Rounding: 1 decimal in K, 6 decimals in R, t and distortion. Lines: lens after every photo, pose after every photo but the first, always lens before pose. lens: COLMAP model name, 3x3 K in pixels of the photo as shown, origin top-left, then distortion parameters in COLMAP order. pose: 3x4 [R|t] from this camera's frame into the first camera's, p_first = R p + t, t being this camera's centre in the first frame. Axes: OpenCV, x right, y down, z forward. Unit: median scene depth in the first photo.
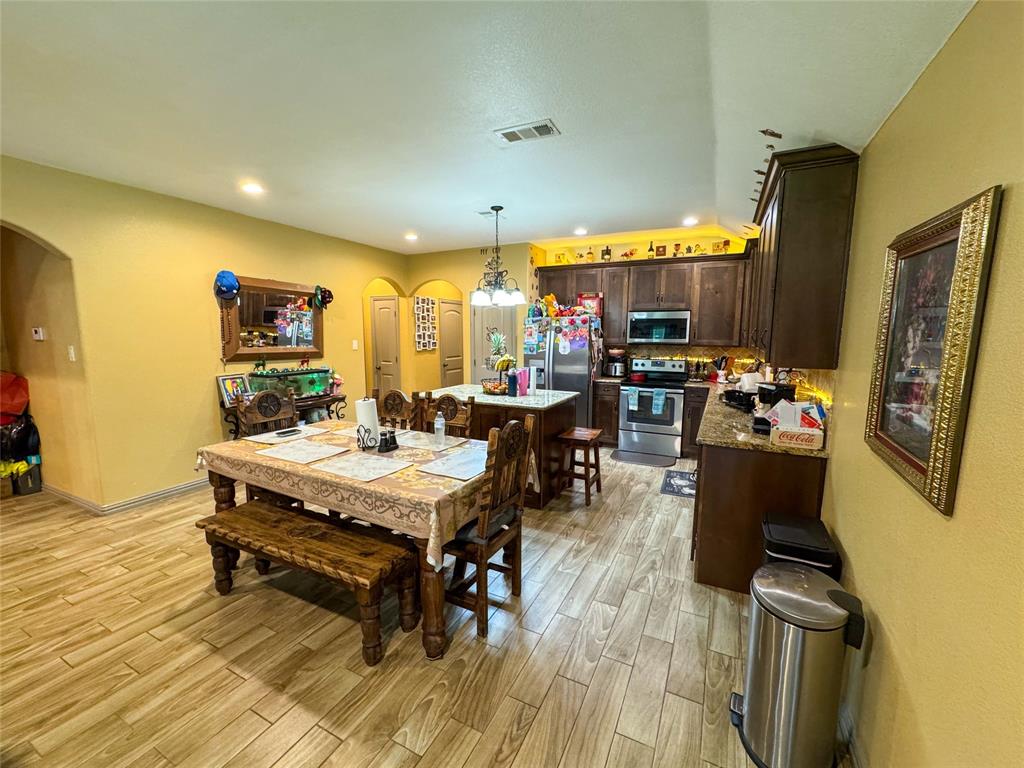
lens RADIAL K [[410.9, 0, 518.8], [0, 410.9, 388.1], [0, 0, 1]] dist [0.000430, -0.000004]
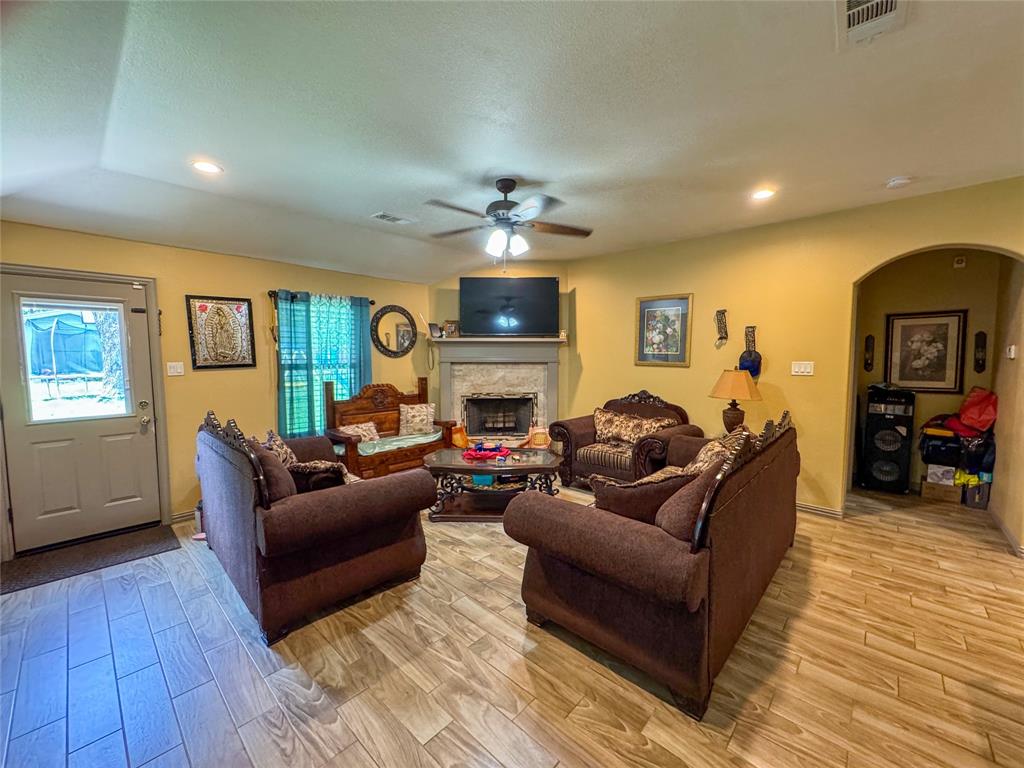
lens RADIAL K [[410.9, 0, 518.1], [0, 410.9, 379.9], [0, 0, 1]] dist [0.000430, -0.000004]
pose [[-0.270280, 0.051111, -0.961424, 0.163047], [-0.126540, 0.988042, 0.088099, -0.009523], [0.954430, 0.145470, -0.260580, 0.220458]]
